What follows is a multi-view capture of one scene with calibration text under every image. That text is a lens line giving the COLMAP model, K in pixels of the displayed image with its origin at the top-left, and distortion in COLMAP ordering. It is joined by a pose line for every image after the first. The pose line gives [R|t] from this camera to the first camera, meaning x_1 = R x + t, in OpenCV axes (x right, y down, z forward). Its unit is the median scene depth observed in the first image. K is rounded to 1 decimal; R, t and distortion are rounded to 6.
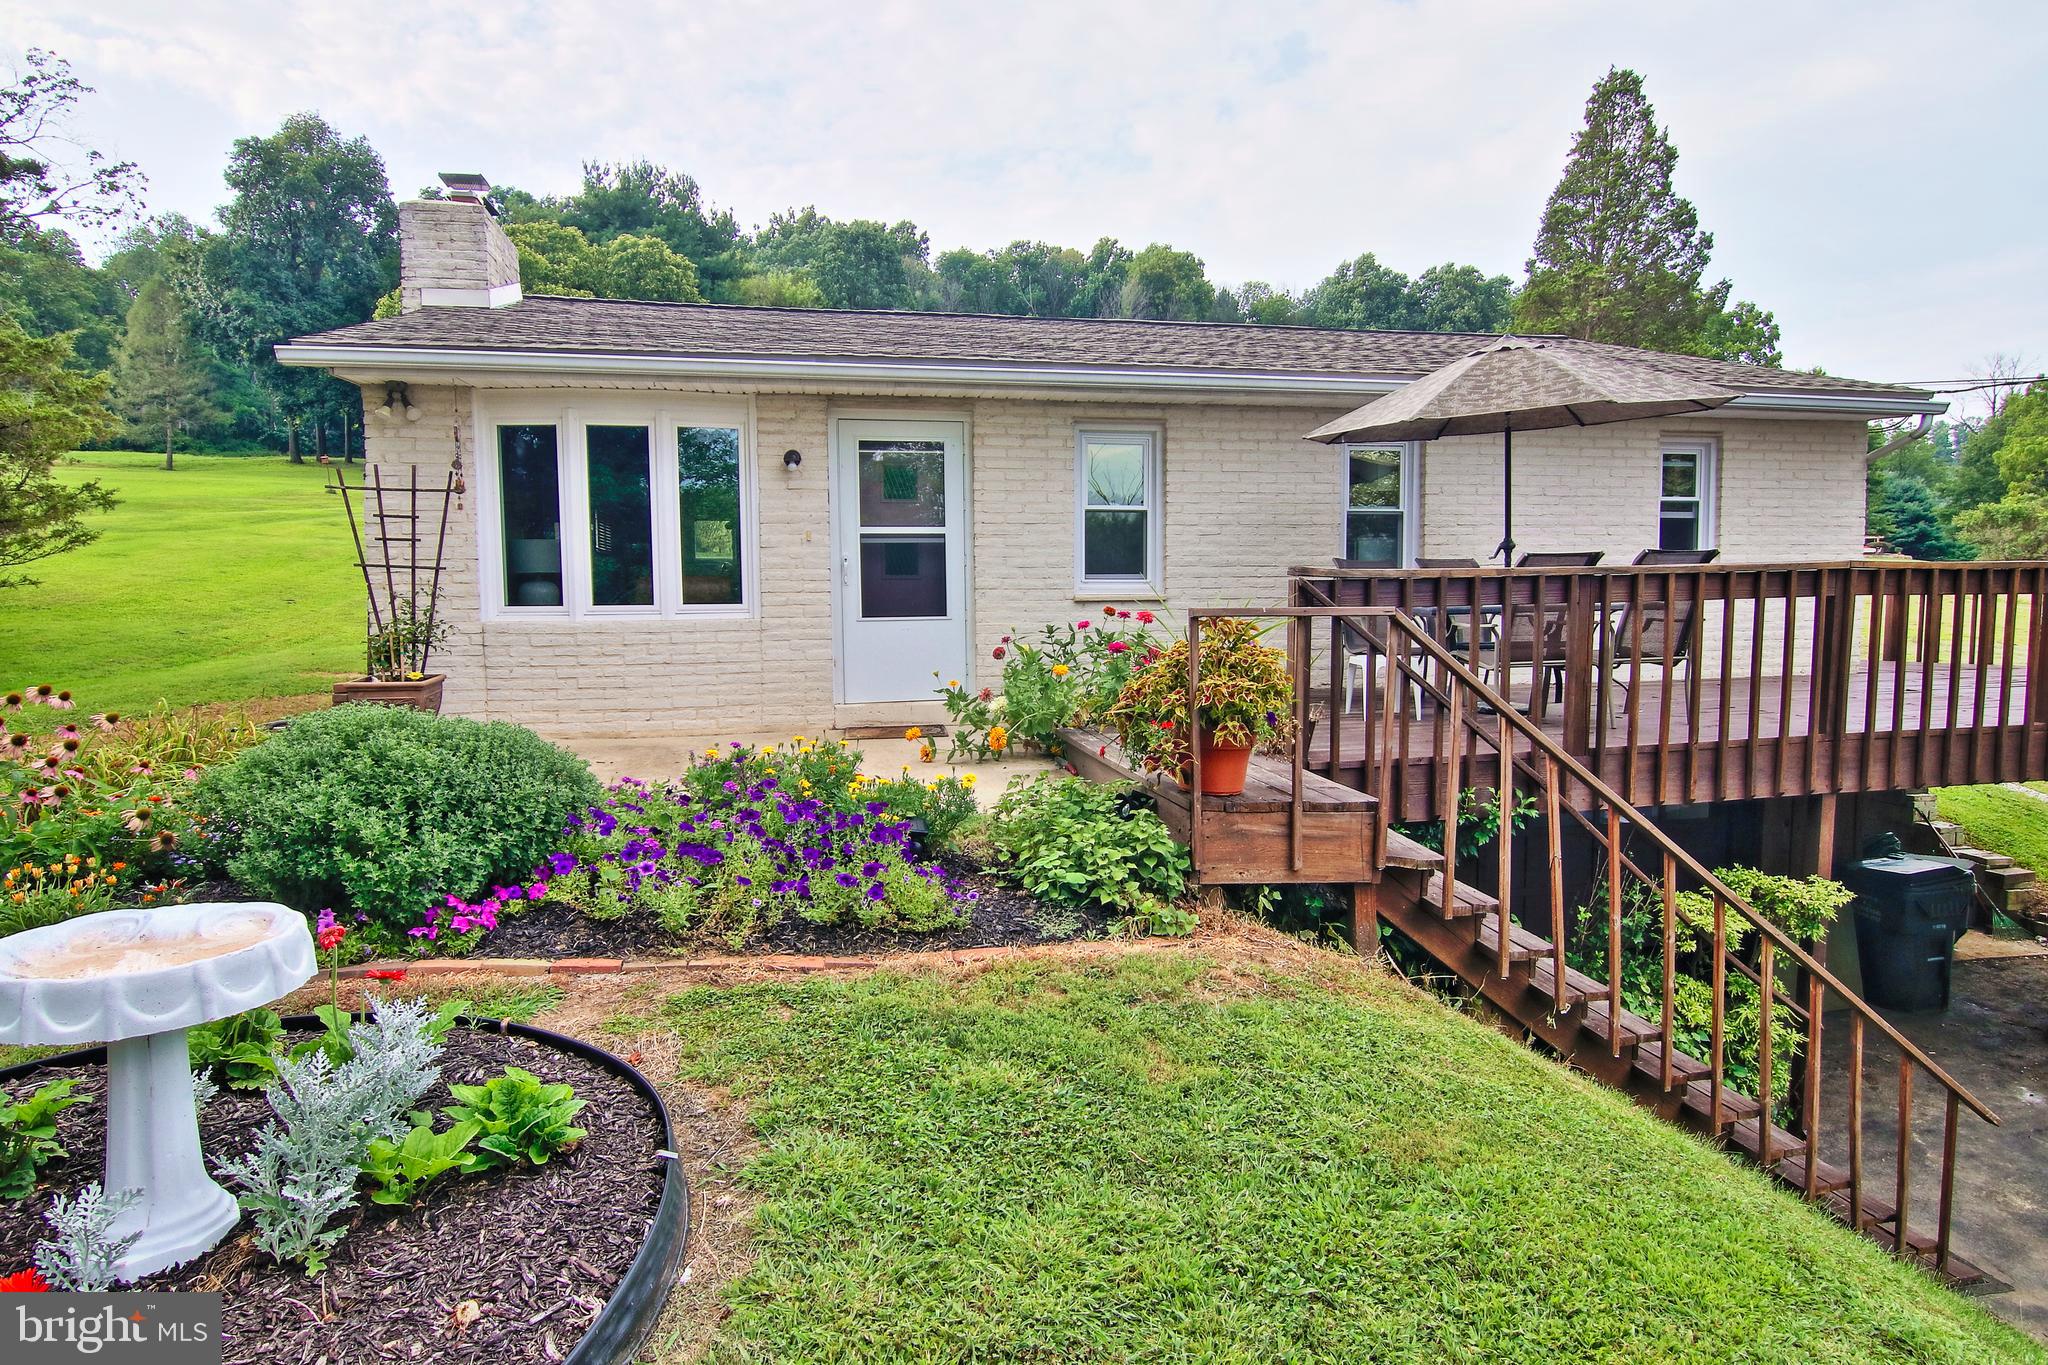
lens RADIAL K [[1080.3, 0, 1021.4], [0, 1080.3, 673.4], [0, 0, 1]] dist [-0.006066, -0.010033]
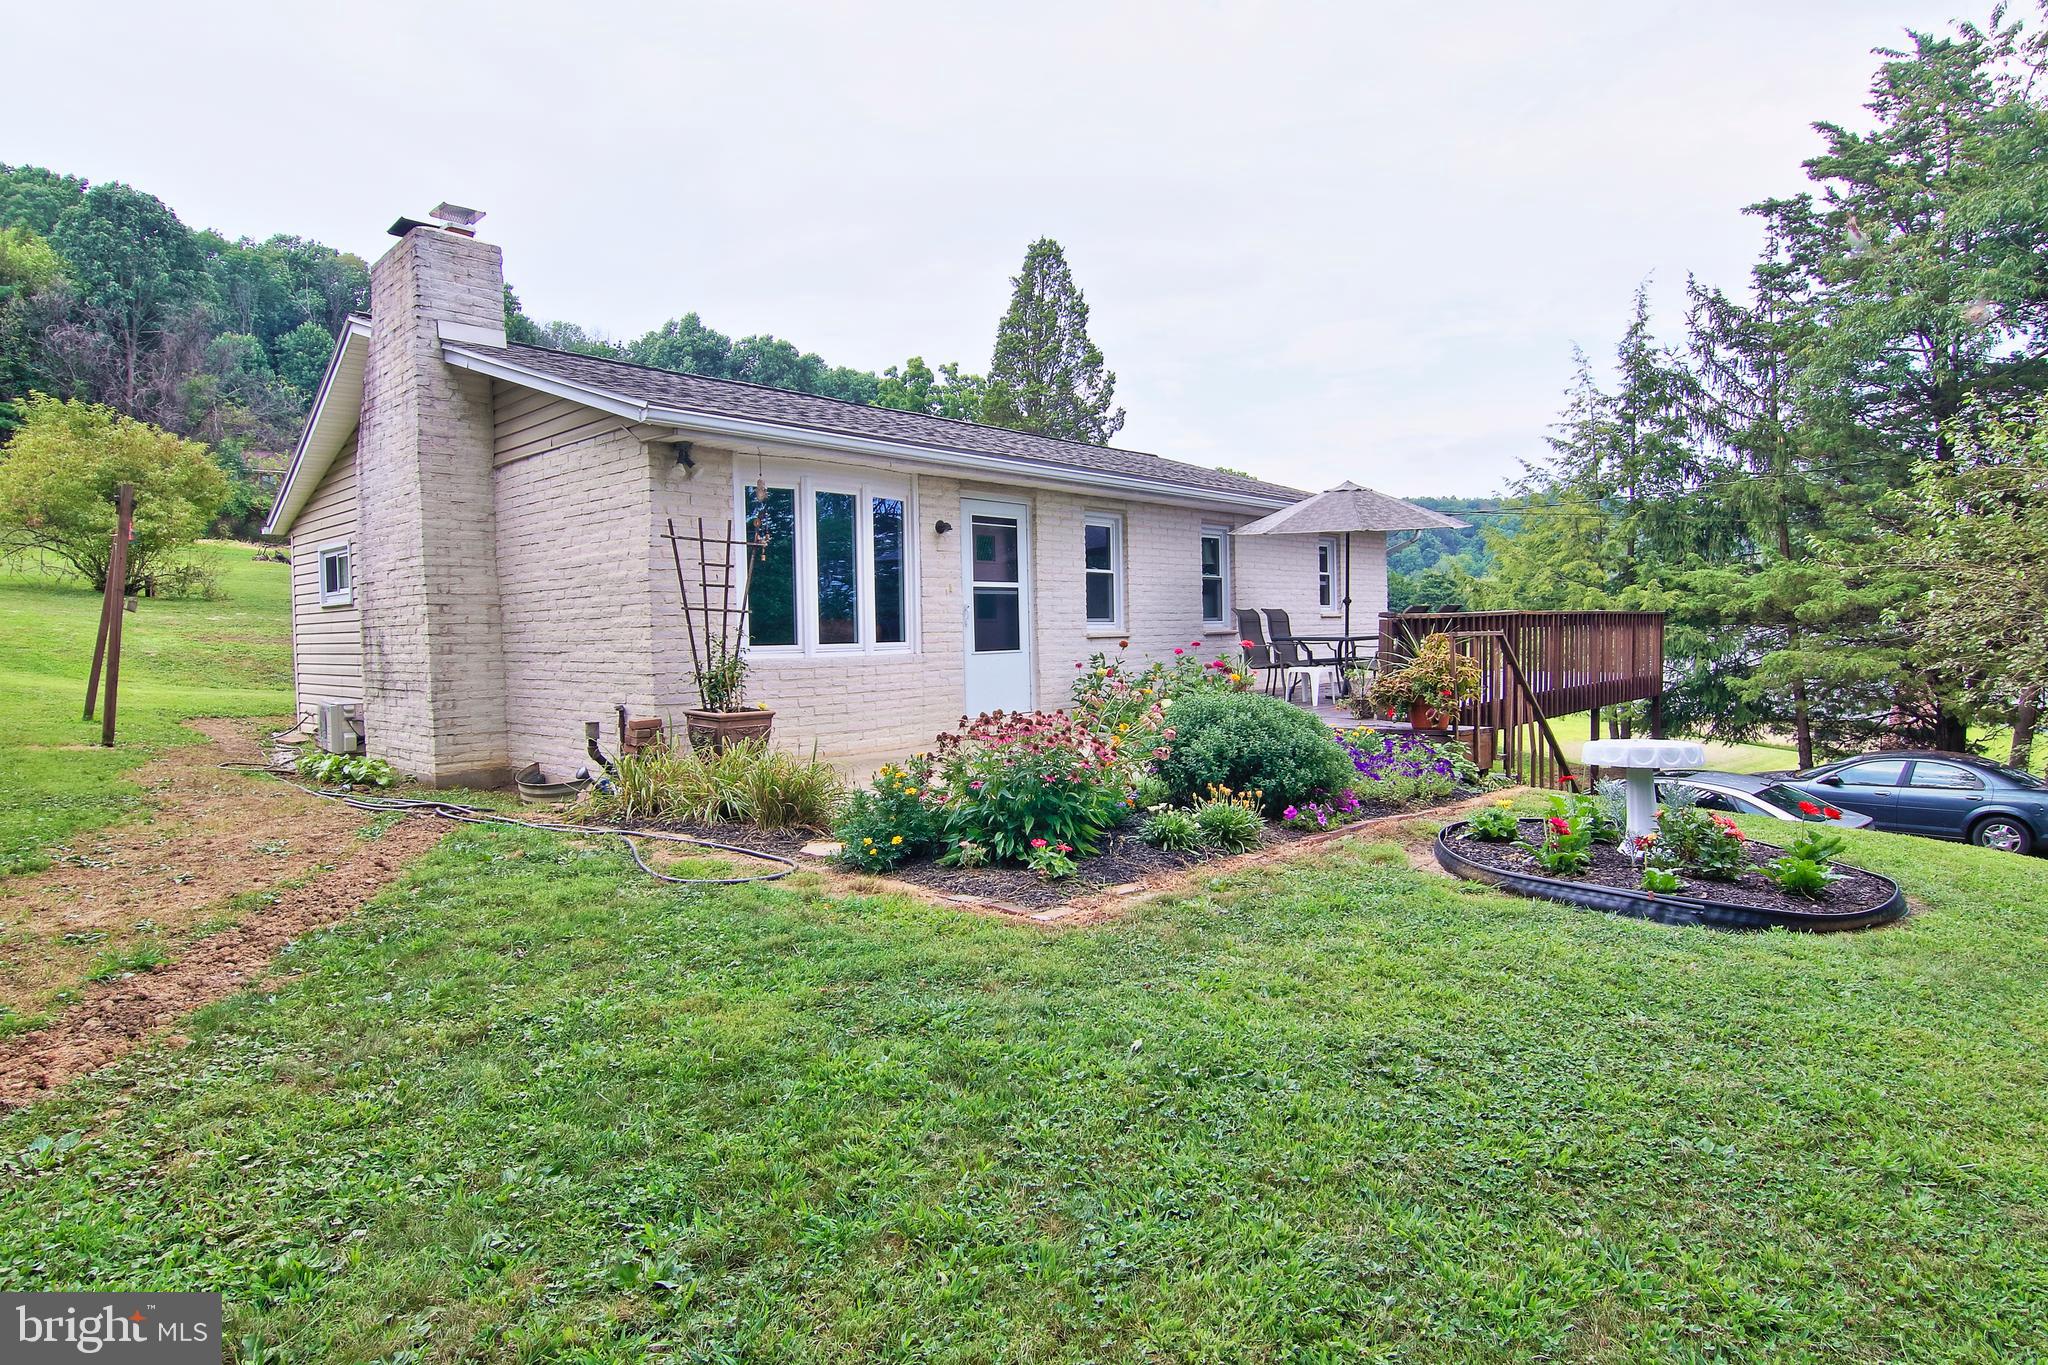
lens RADIAL K [[1080.3, 0, 1016.7], [0, 1080.3, 680.6], [0, 0, 1]] dist [-0.006066, -0.010033]
pose [[0.809469, -0.032695, 0.586251, -0.776643], [0.055773, 0.998215, -0.021339, 0.011727], [-0.584508, 0.049970, 0.809848, -0.063384]]
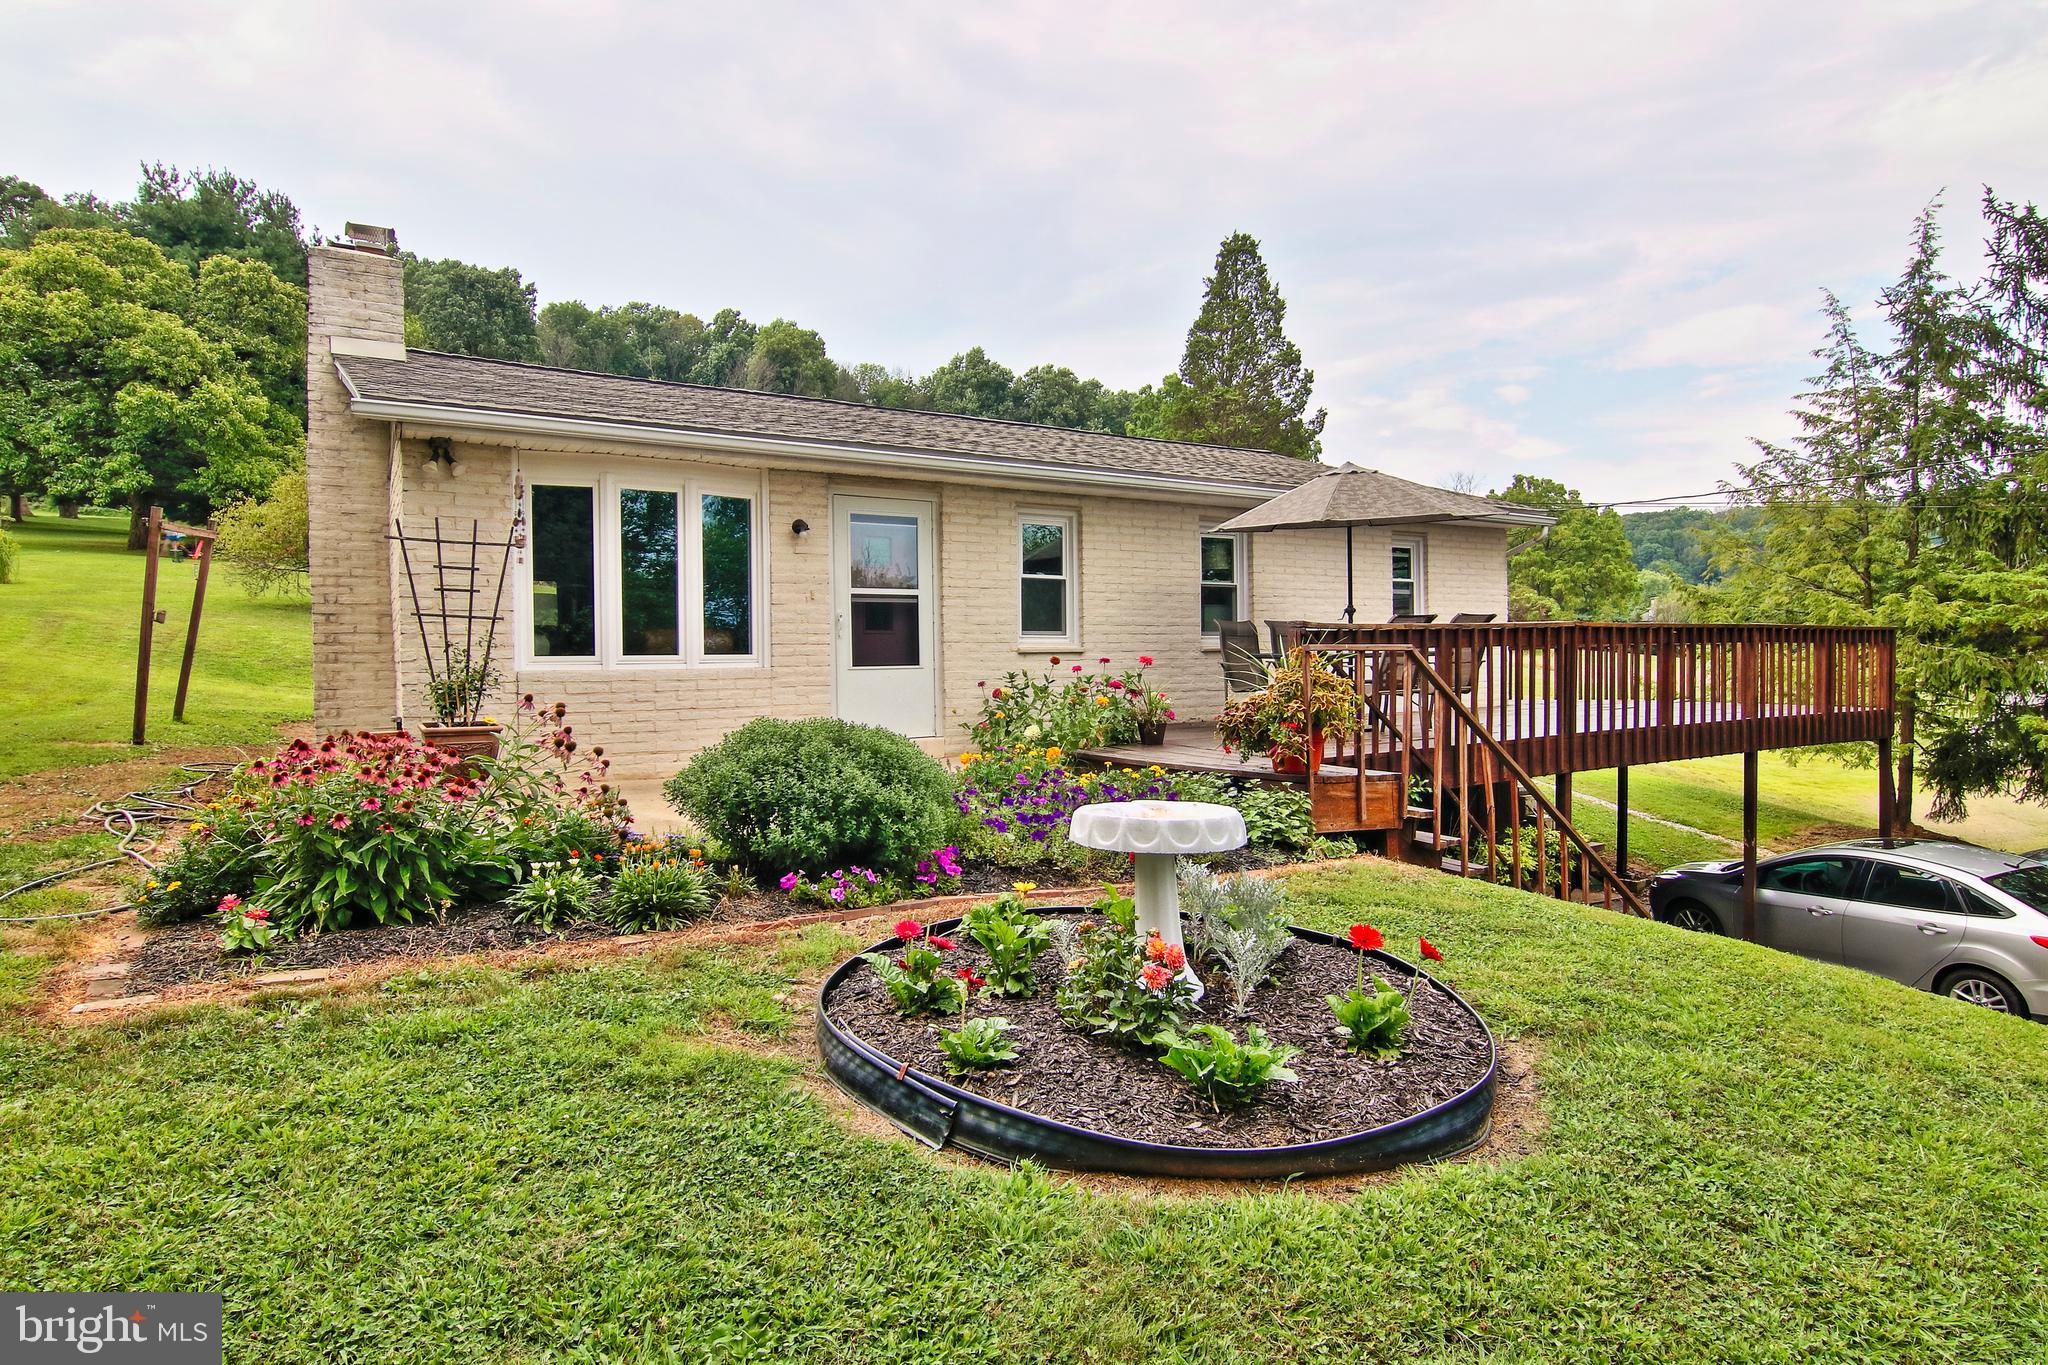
lens RADIAL K [[1080.3, 0, 1018.8], [0, 1080.3, 675.3], [0, 0, 1]] dist [-0.006066, -0.010033]
pose [[0.937455, -0.006871, 0.348038, -0.342109], [0.028839, 0.997901, -0.057978, 0.025995], [-0.346909, 0.064389, 0.935686, -0.117922]]
